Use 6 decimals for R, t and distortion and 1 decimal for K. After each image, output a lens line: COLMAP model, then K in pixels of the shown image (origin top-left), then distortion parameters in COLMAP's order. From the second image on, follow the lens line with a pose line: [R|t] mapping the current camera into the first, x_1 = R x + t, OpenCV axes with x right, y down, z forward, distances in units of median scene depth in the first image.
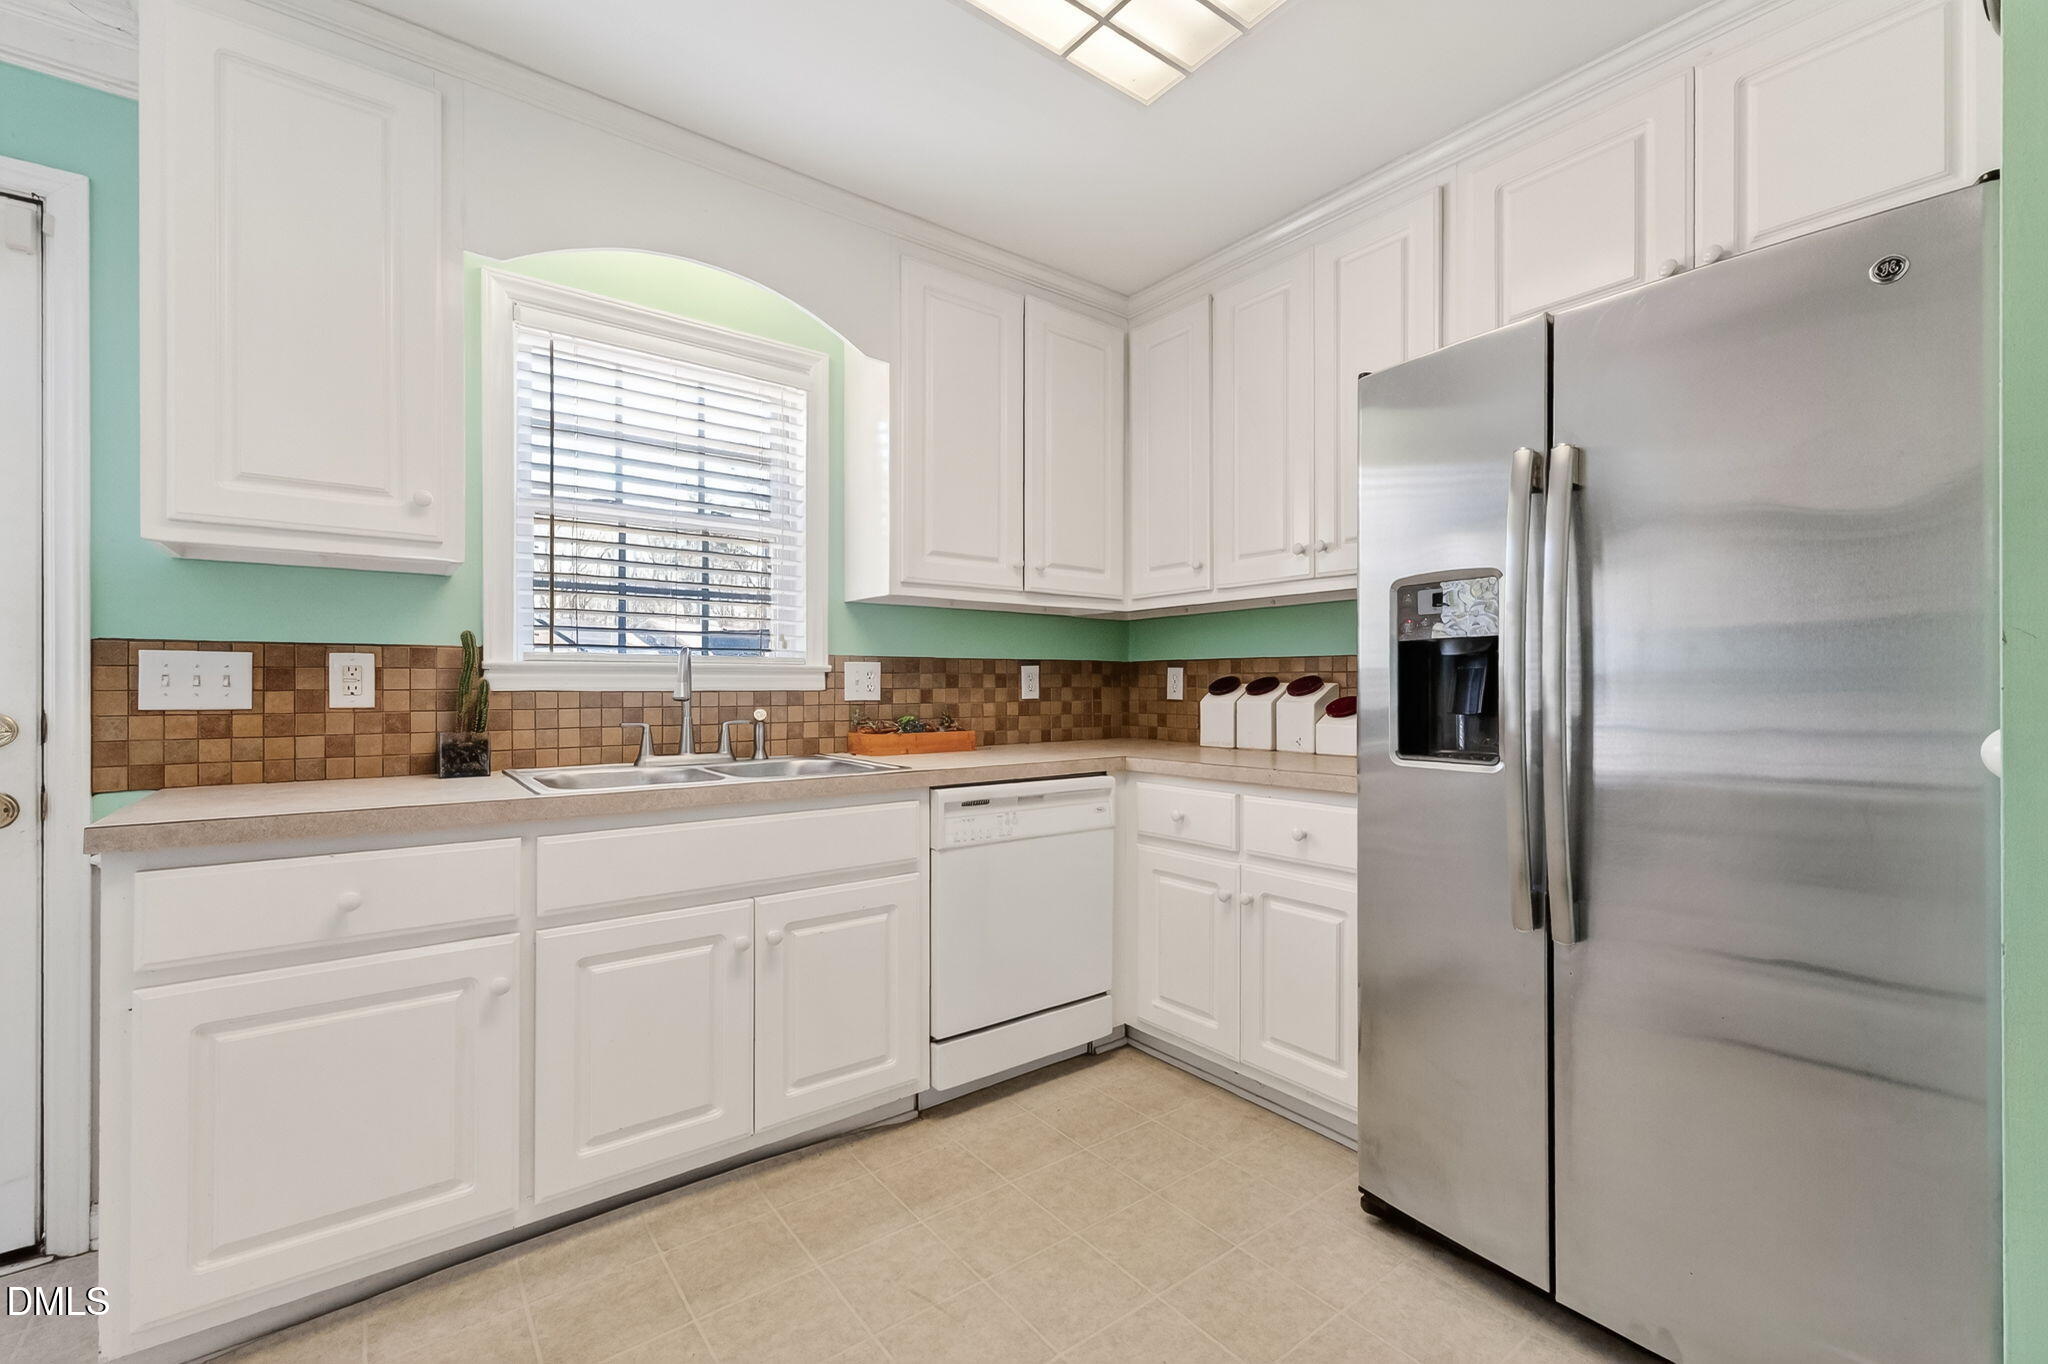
lens RADIAL K [[867.7, 0, 1041.6], [0, 867.7, 686.6], [0, 0, 1]] dist [-0.001136, -0.000422]
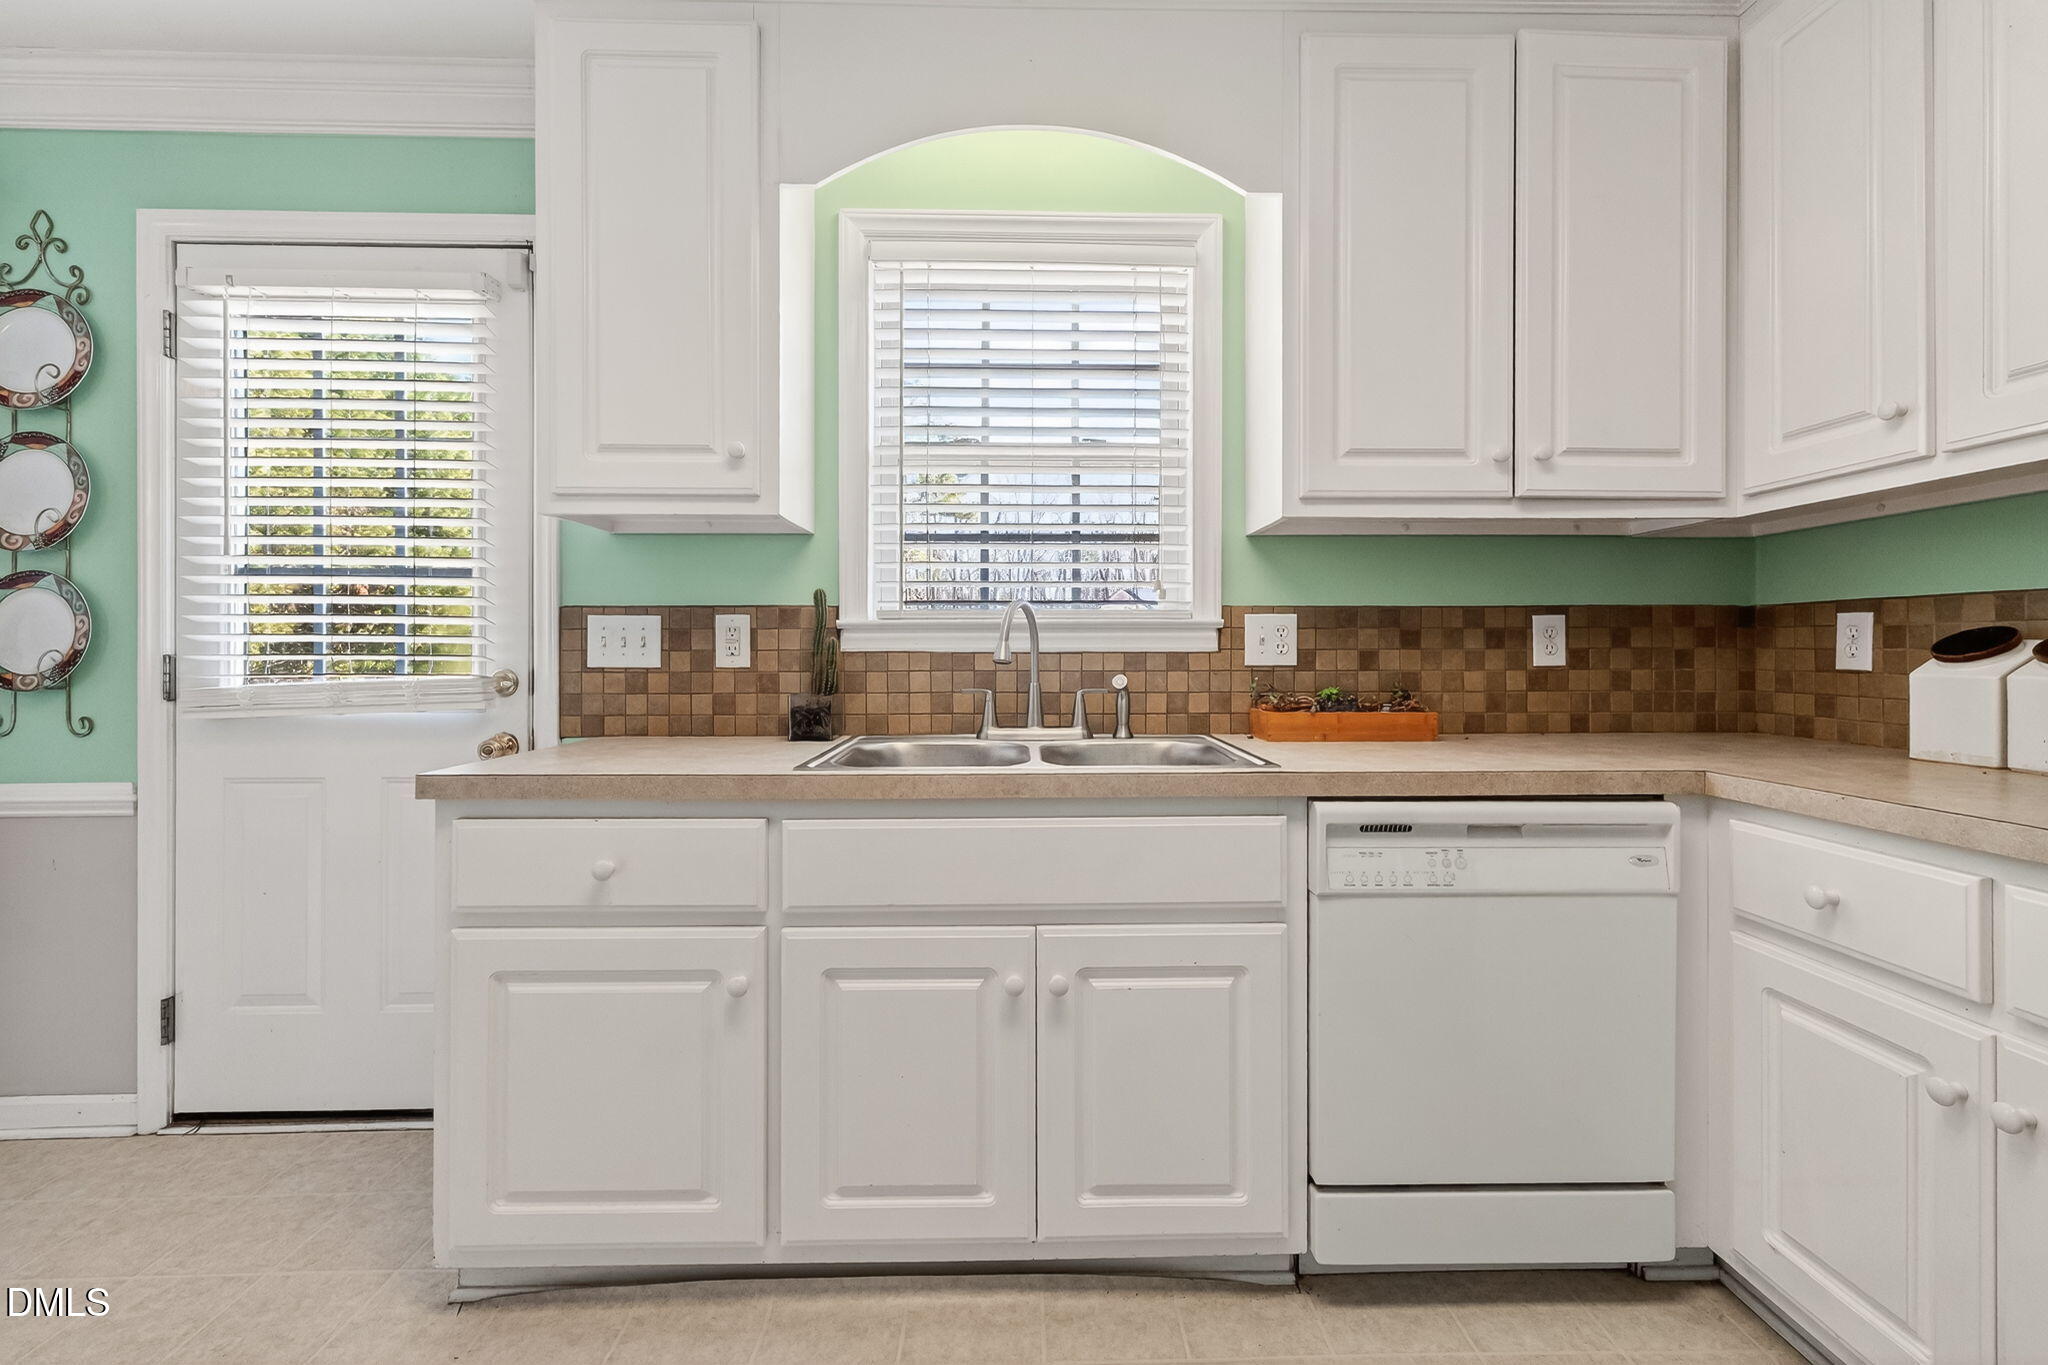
lens RADIAL K [[886.6, 0, 1030.0], [0, 886.6, 650.5], [0, 0, 1]] dist [0.002882, 0.000606]
pose [[0.799837, 0.000171, -0.600217, 0.093856], [0.000080, 1.000000, 0.000391, 0.003038], [0.600217, -0.000361, 0.799837, 0.287225]]
